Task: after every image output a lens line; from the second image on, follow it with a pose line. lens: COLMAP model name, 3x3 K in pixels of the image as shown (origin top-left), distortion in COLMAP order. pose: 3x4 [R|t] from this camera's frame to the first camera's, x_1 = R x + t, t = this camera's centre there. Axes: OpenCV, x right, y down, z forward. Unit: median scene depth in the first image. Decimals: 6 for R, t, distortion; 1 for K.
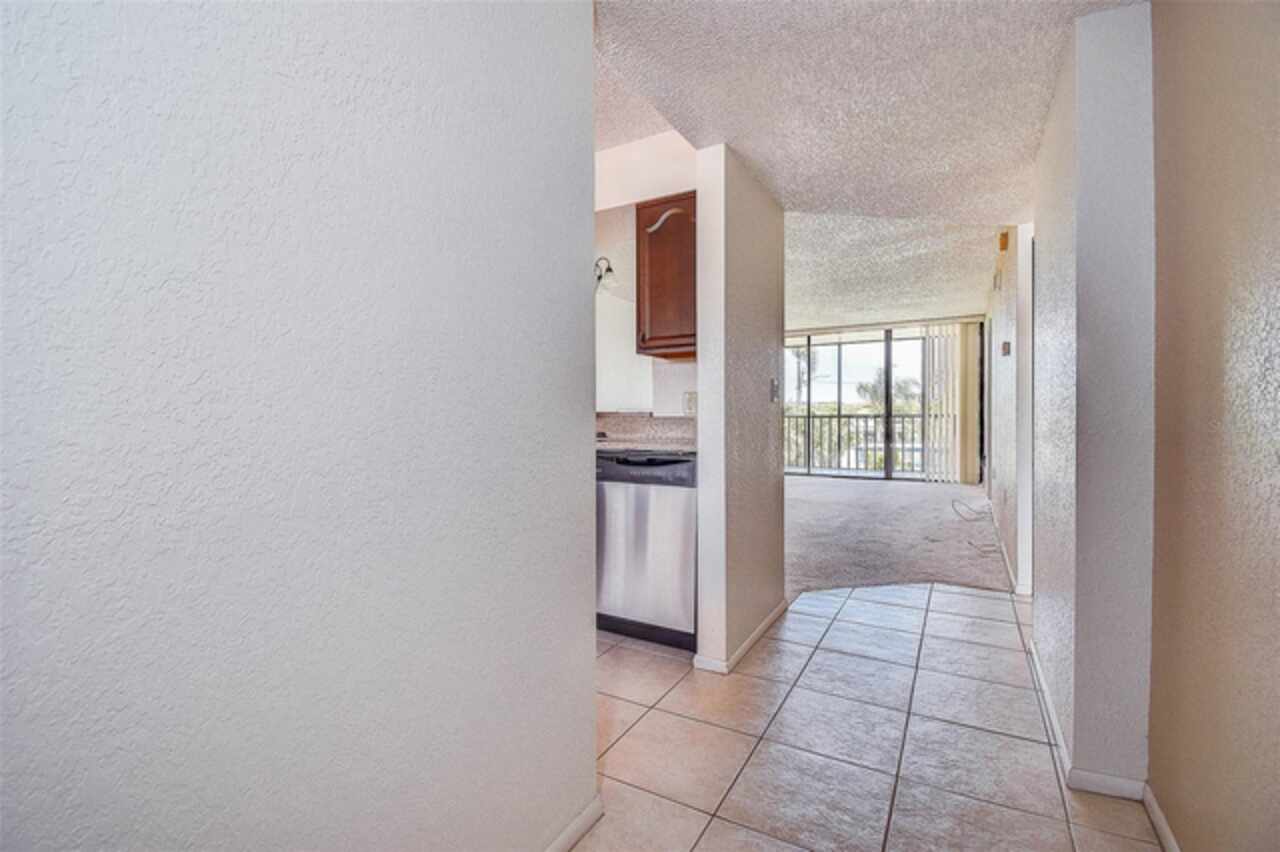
lens RADIAL K [[571.8, 0, 638.3], [0, 571.8, 421.5], [0, 0, 1]] dist [0.028751, -0.025421]
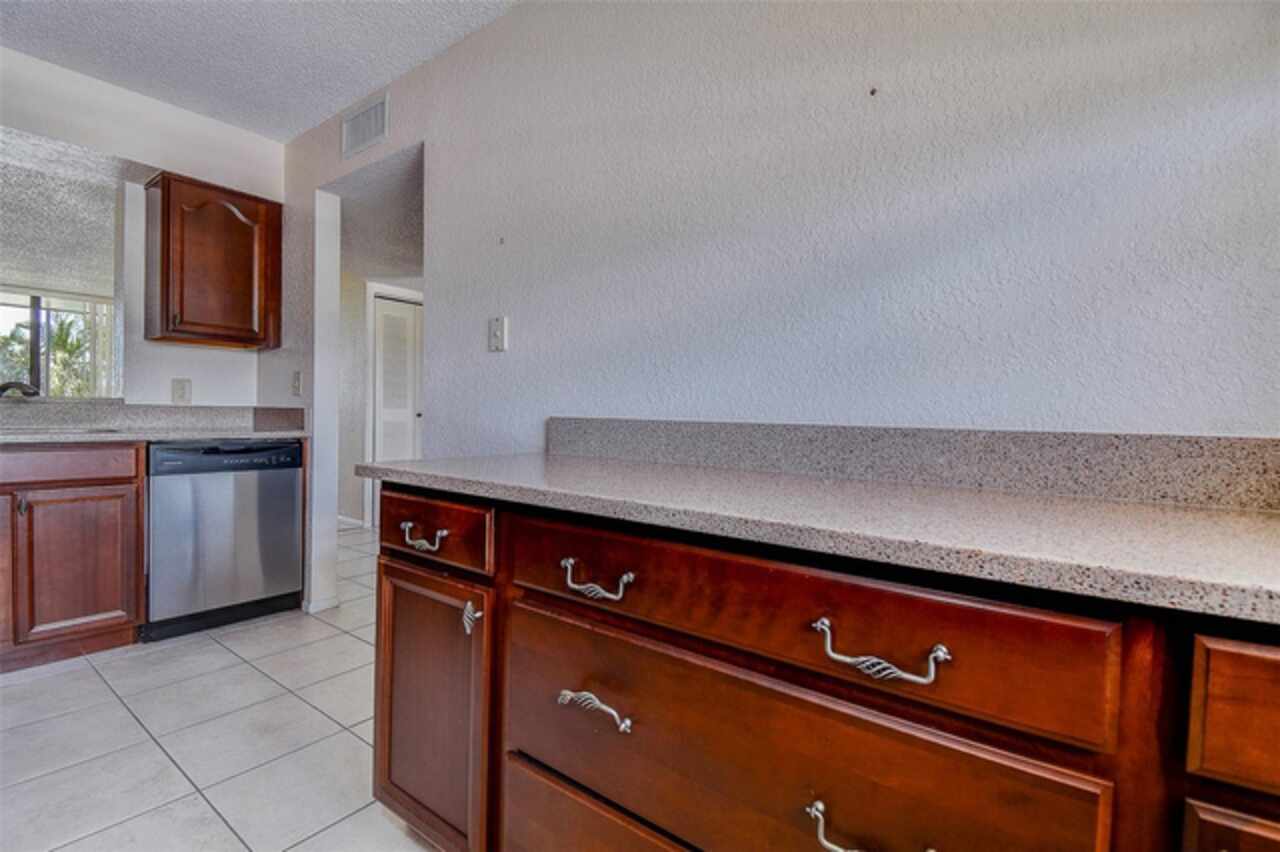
lens RADIAL K [[571.8, 0, 638.3], [0, 571.8, 421.5], [0, 0, 1]] dist [0.028751, -0.025421]
pose [[0.101156, -0.009021, 0.994830, -0.875905], [-0.013699, 0.999851, 0.010460, -0.001639], [-0.994776, -0.014686, 0.101017, 0.164912]]
